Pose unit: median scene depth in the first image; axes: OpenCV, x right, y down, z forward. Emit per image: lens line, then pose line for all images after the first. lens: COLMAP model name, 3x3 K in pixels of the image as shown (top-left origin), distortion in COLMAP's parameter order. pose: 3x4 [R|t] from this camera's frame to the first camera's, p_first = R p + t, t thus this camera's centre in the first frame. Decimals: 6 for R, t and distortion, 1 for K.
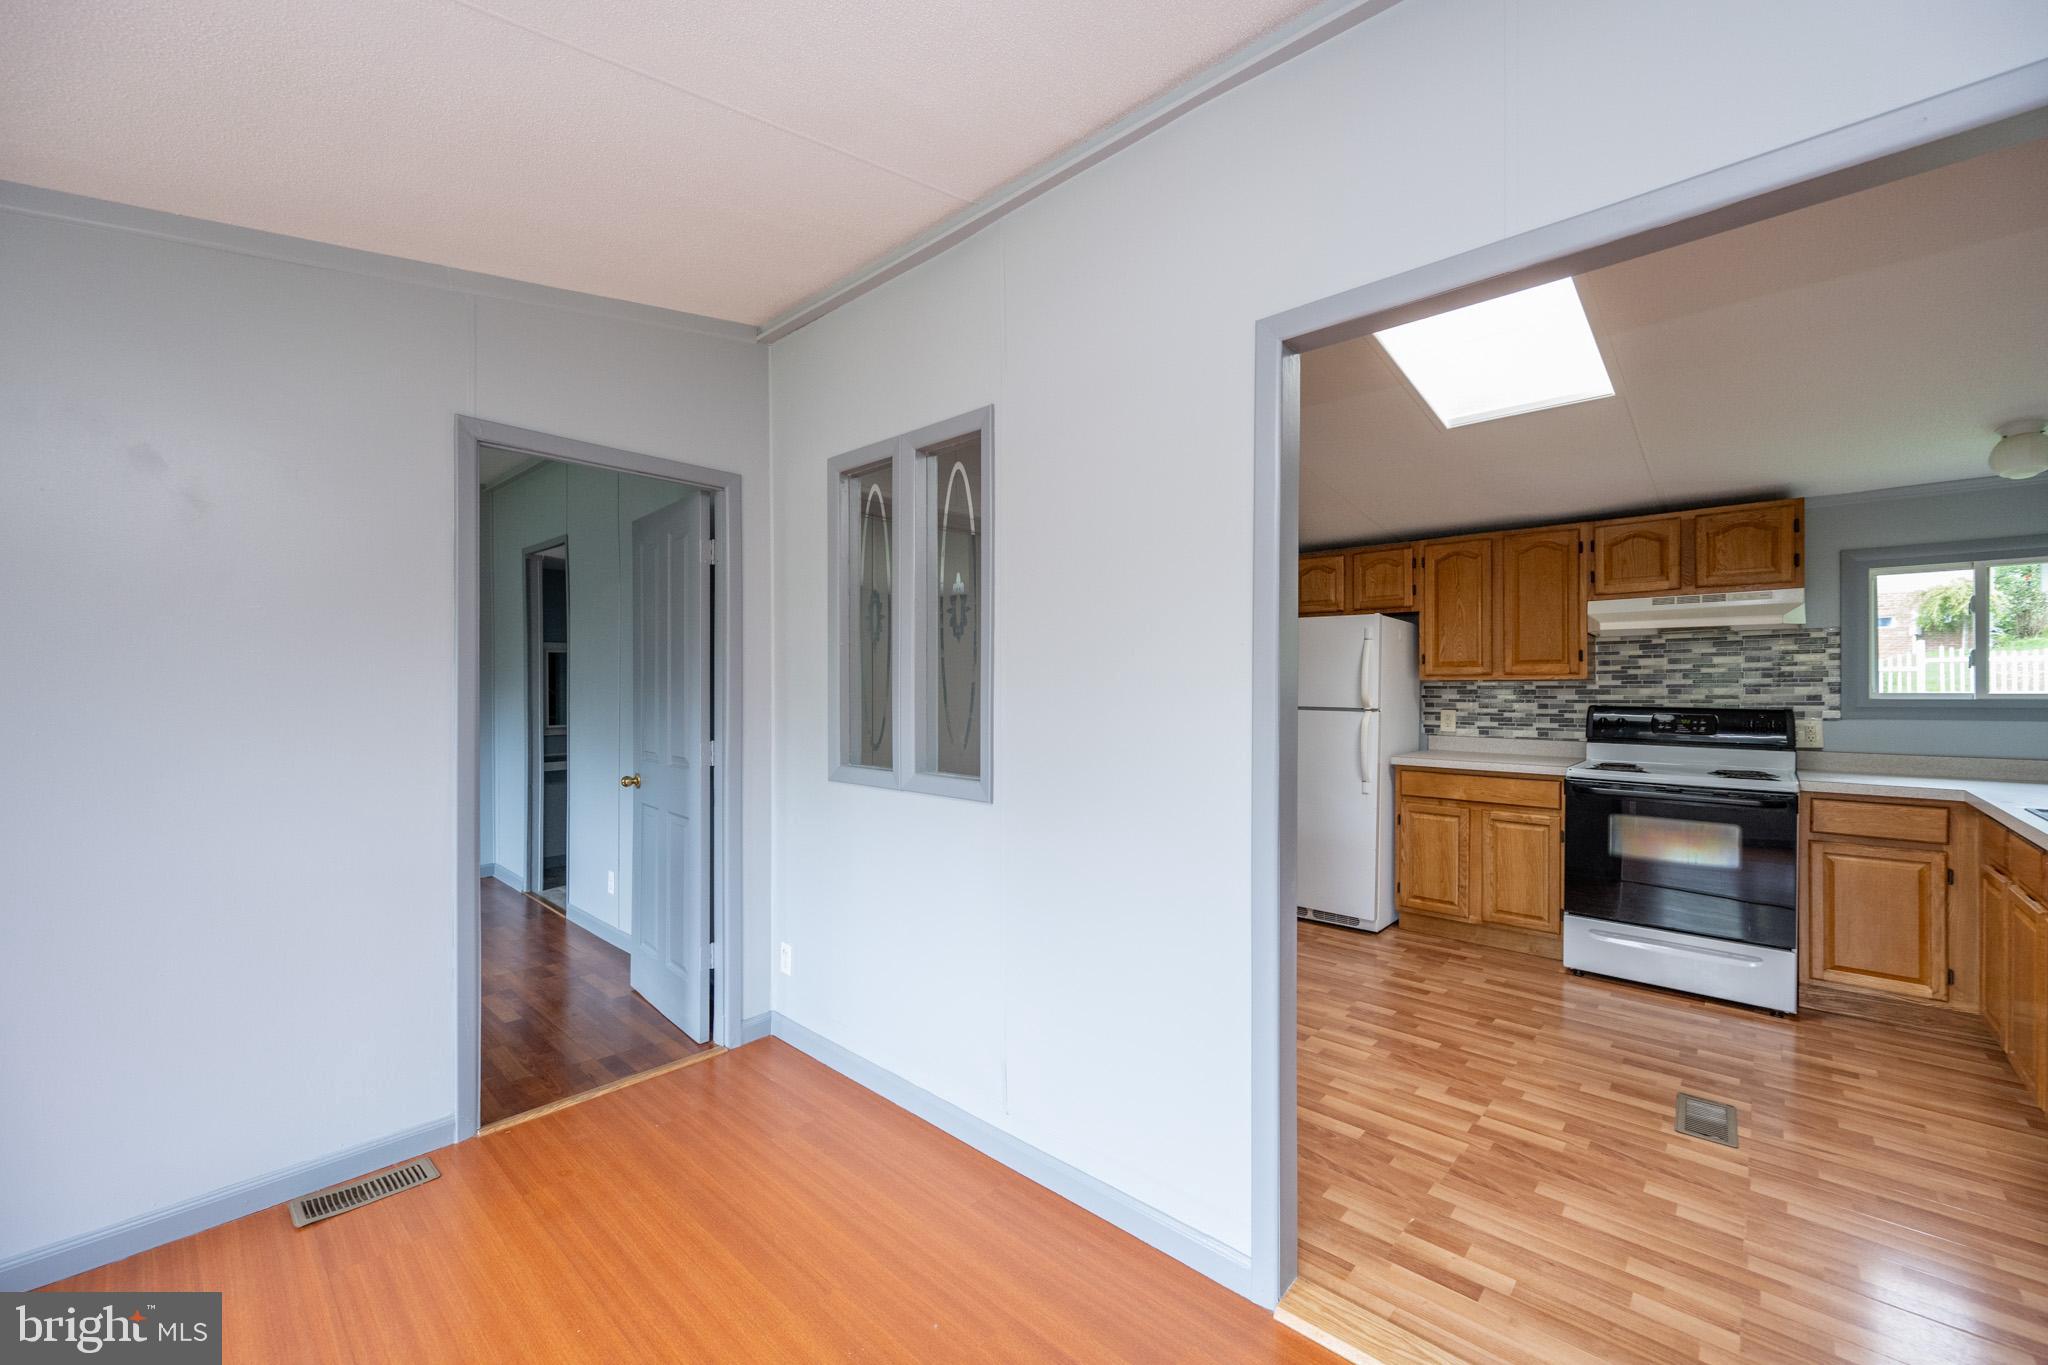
lens RADIAL K [[807.5, 0, 1019.7], [0, 807.5, 678.3], [0, 0, 1]] dist [-0.003055, 0.000027]
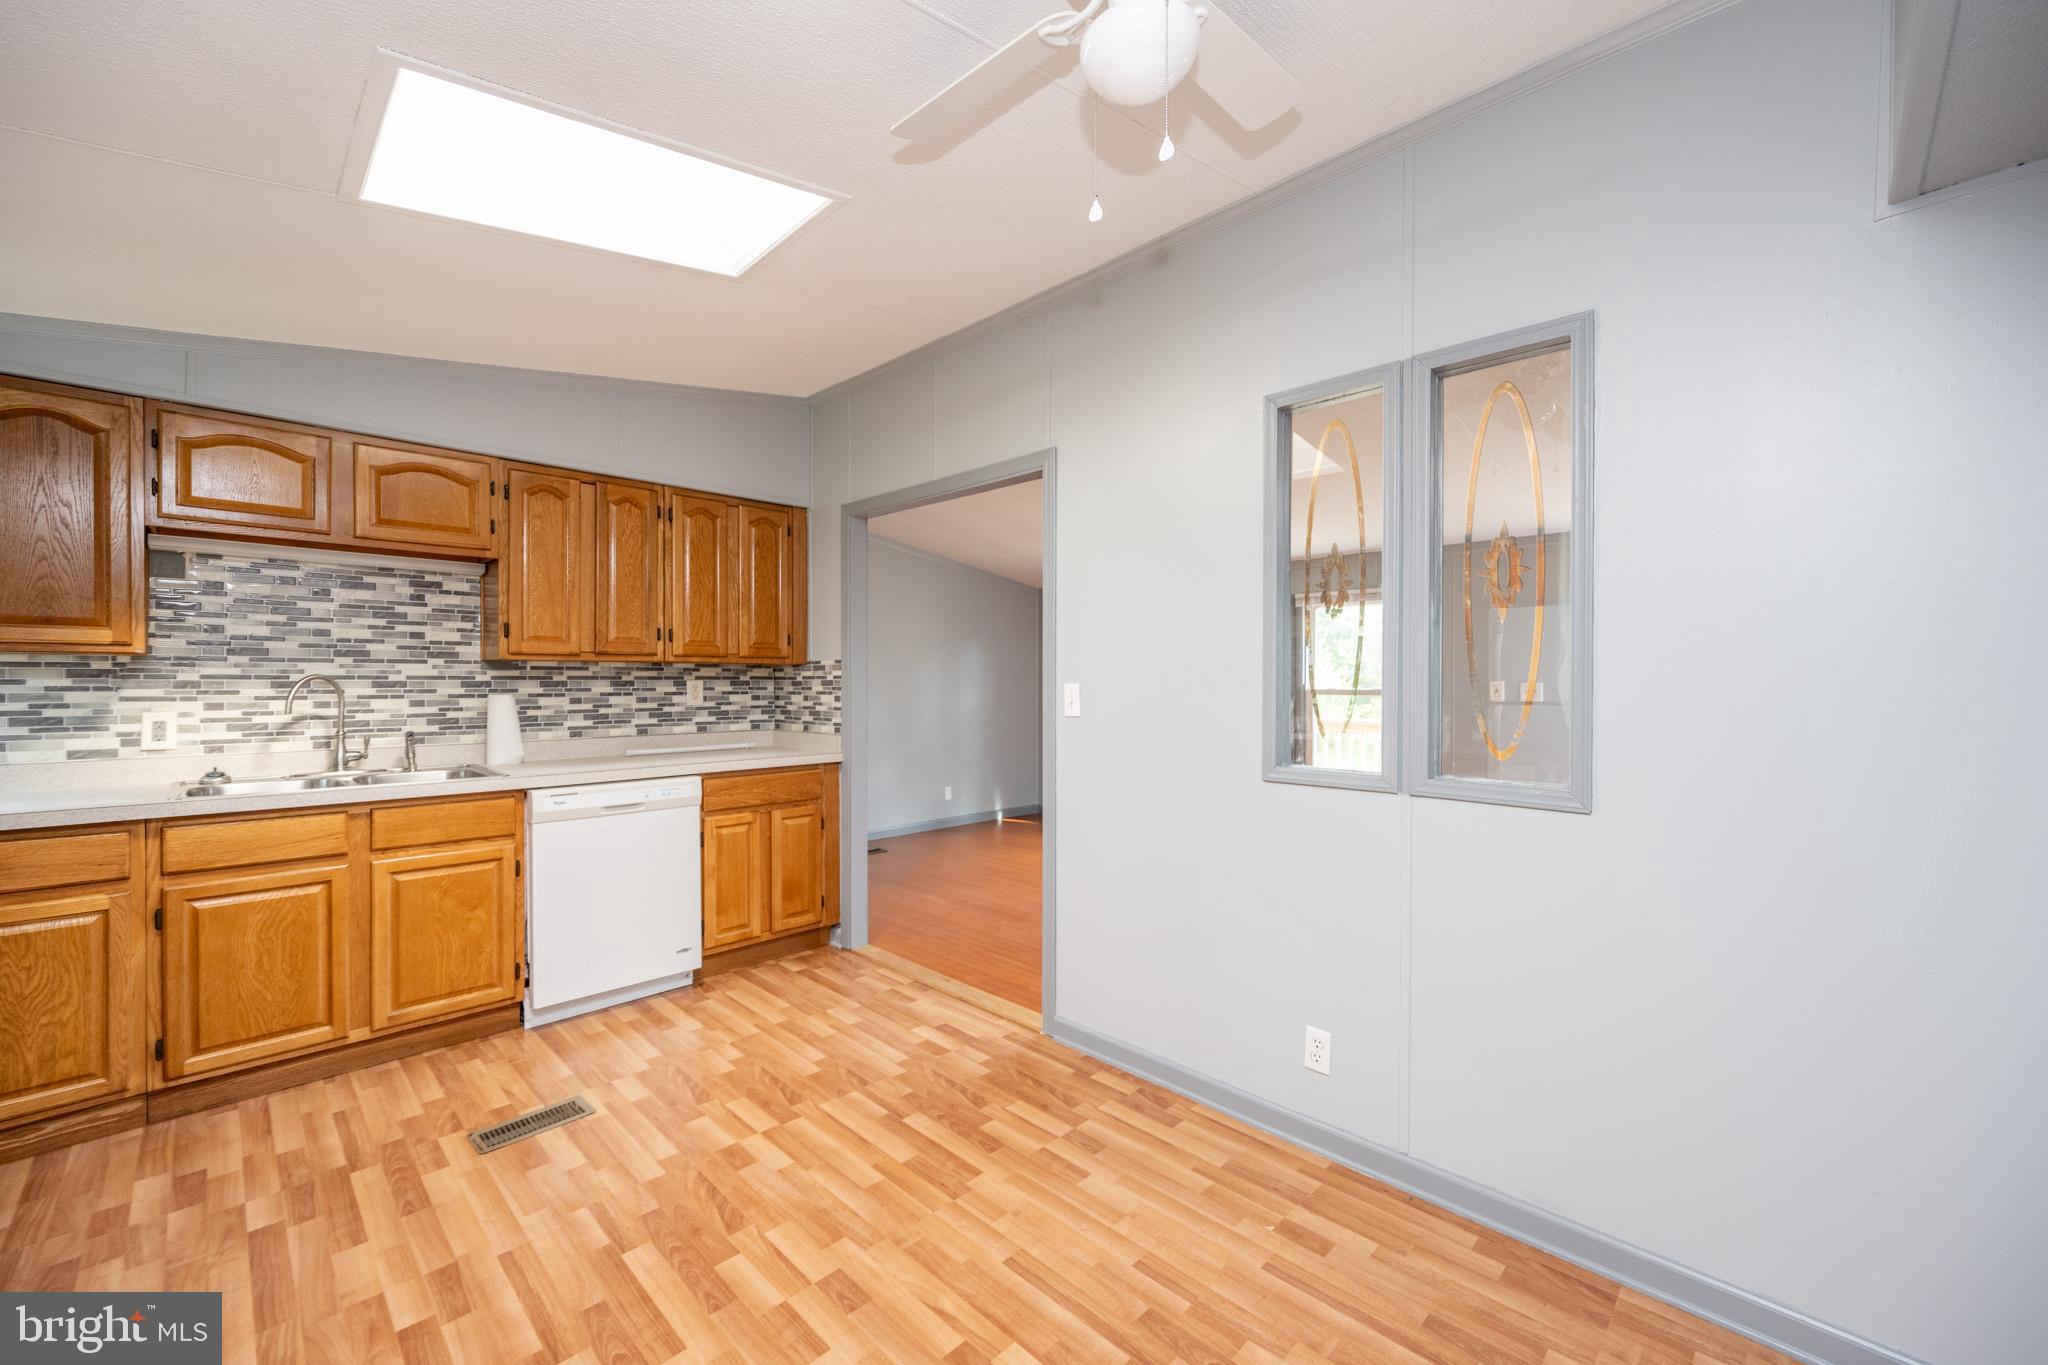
lens RADIAL K [[800.2, 0, 1024.0], [0, 800.2, 682.5], [0, 0, 1]] dist [-0.001423, 0.000104]
pose [[-0.999594, -0.001265, 0.028460, 0.168222], [-0.001401, 0.999988, -0.004752, 0.020464], [-0.028454, -0.004790, -0.999584, 1.311878]]
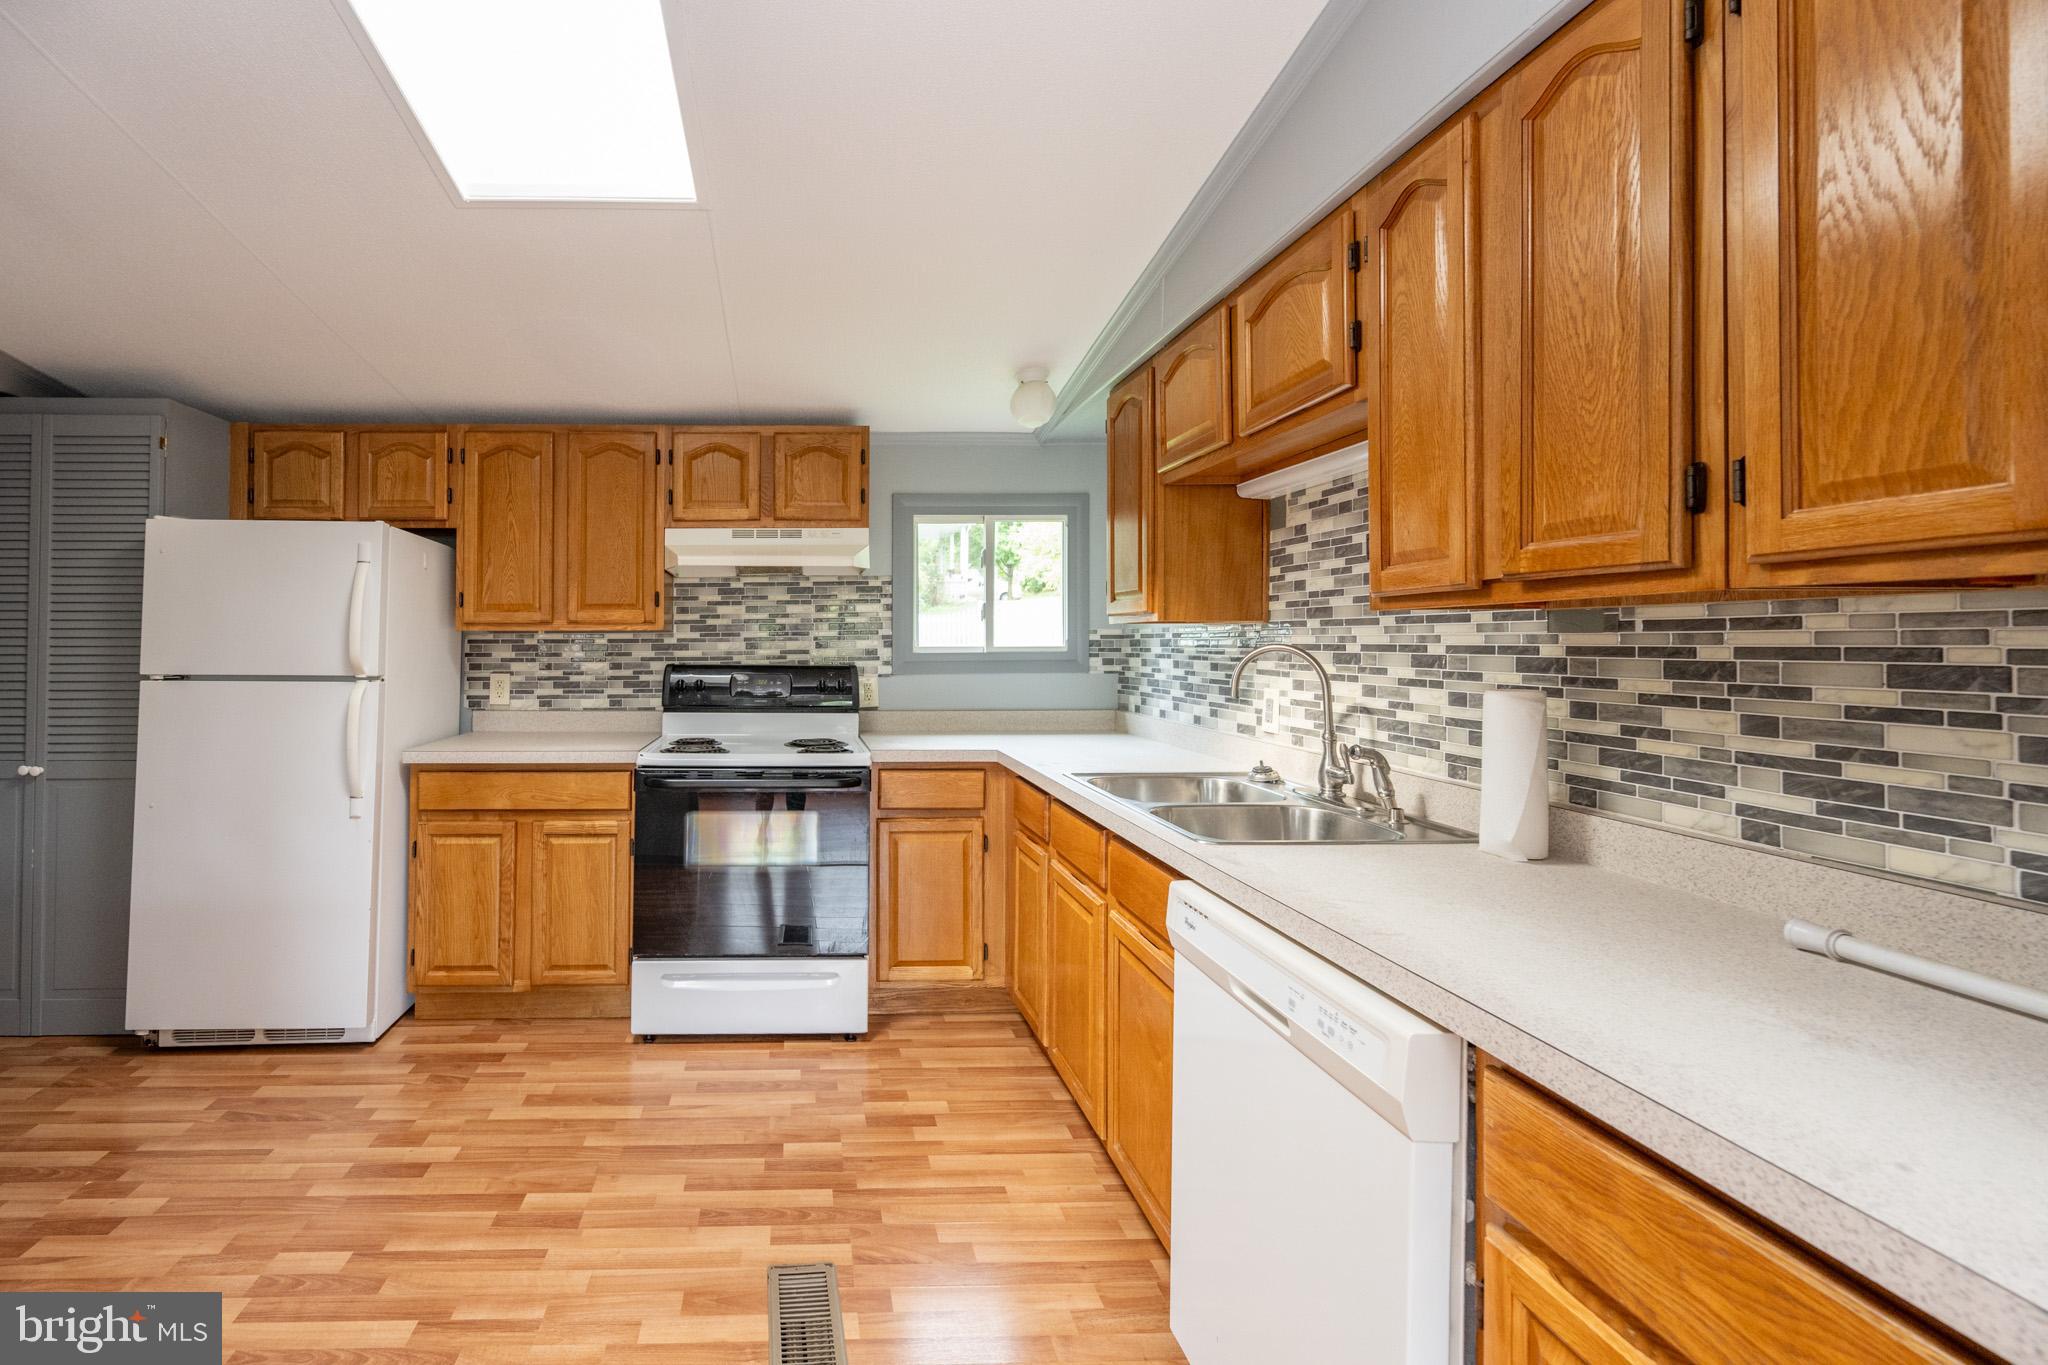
lens RADIAL K [[878.7, 0, 817.2], [0, 878.7, 625.1], [0, 0, 1]] dist [-0.003364, -0.000270]
pose [[0.714354, 0.012477, 0.699673, 0.250908], [-0.005806, 0.999912, -0.011904, 0.005873], [-0.699760, 0.004441, 0.714364, 0.337953]]
